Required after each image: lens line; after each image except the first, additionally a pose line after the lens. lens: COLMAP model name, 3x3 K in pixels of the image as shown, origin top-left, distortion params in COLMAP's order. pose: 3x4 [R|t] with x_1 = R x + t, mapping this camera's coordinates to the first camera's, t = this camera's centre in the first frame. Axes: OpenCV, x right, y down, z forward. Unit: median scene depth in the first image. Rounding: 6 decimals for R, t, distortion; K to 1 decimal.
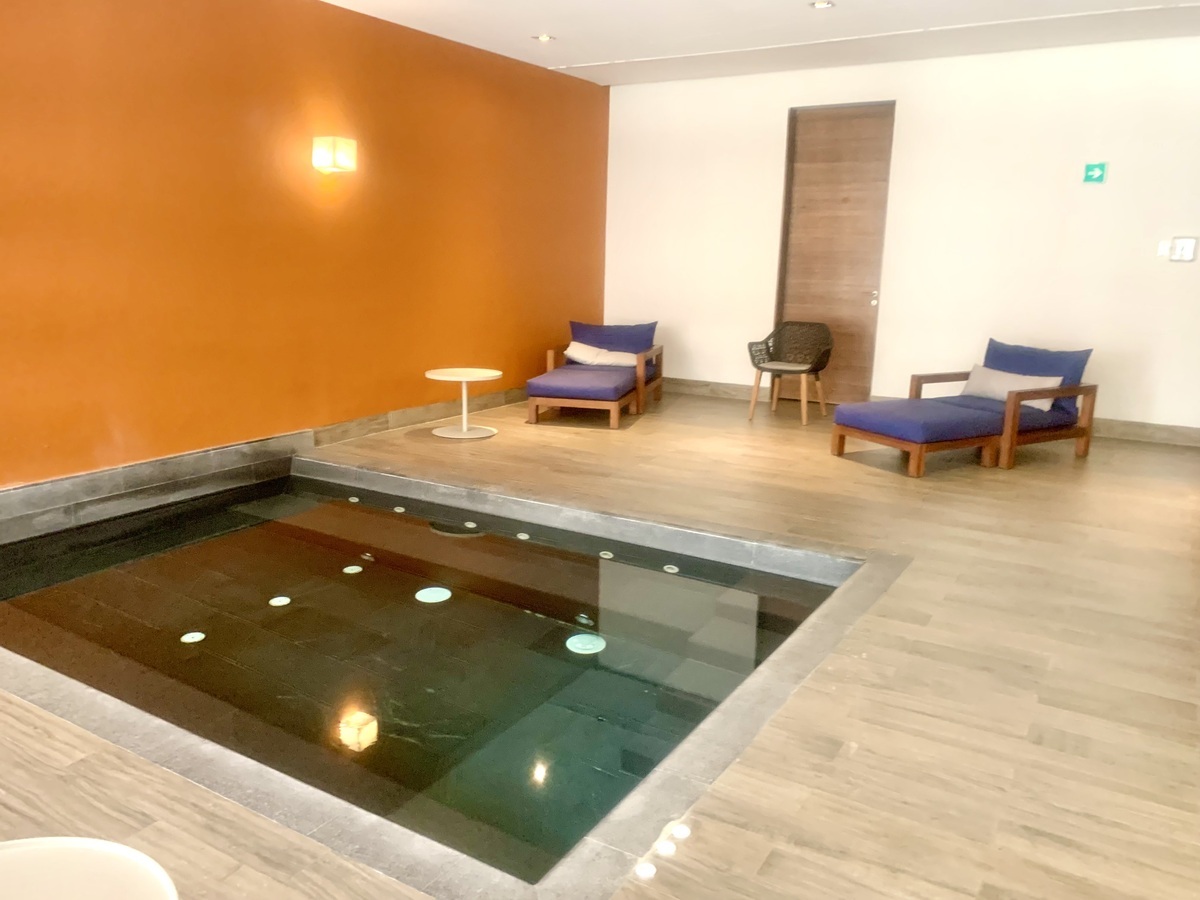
lens RADIAL K [[909.0, 0, 599.9], [0, 909.0, 449.9], [0, 0, 1]] dist [-0.007453, -0.008097]
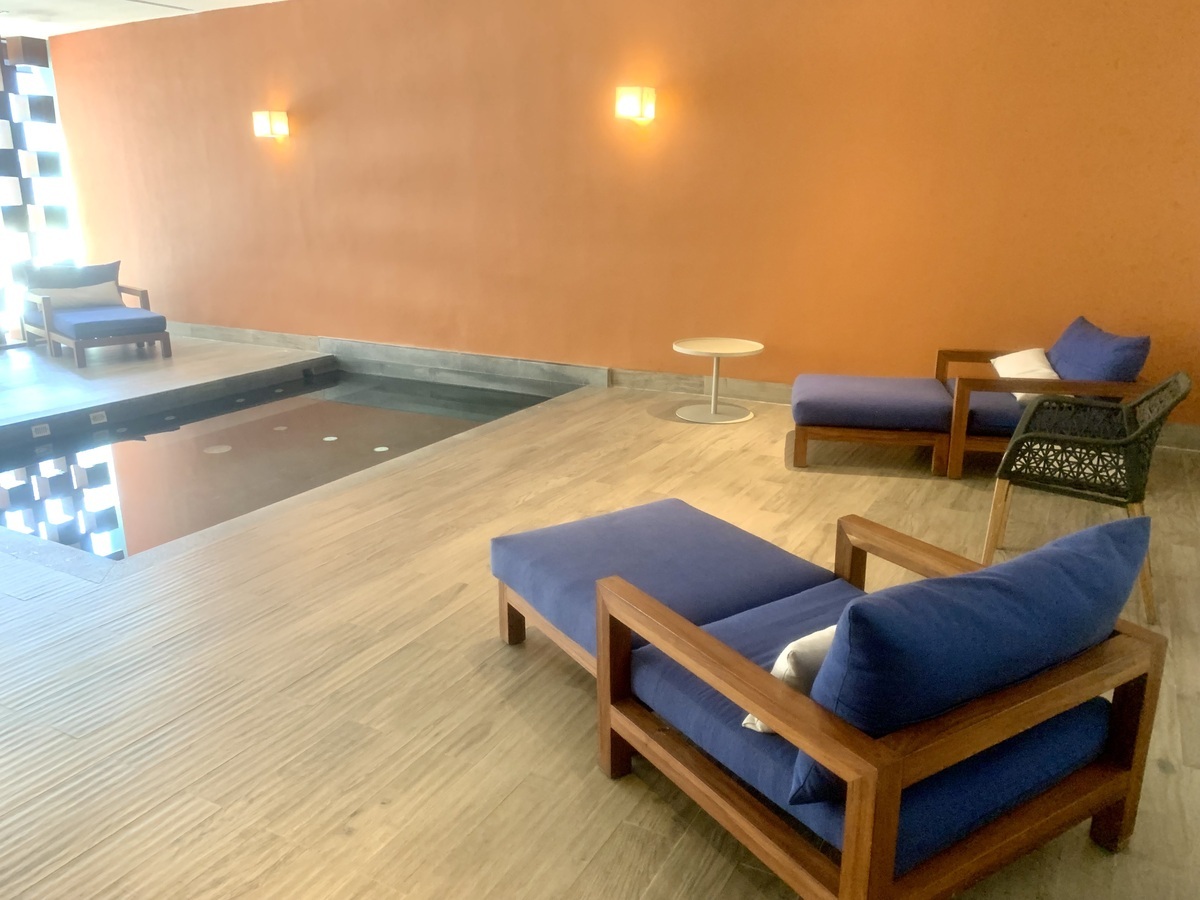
lens RADIAL K [[909.0, 0, 599.2], [0, 909.0, 449.4], [0, 0, 1]] dist [-0.007453, -0.008097]
pose [[0.033775, 0.247330, -0.968343, 0.892514], [-0.215687, 0.947867, 0.234577, -0.214670], [0.975878, 0.200936, 0.085360, 1.065165]]
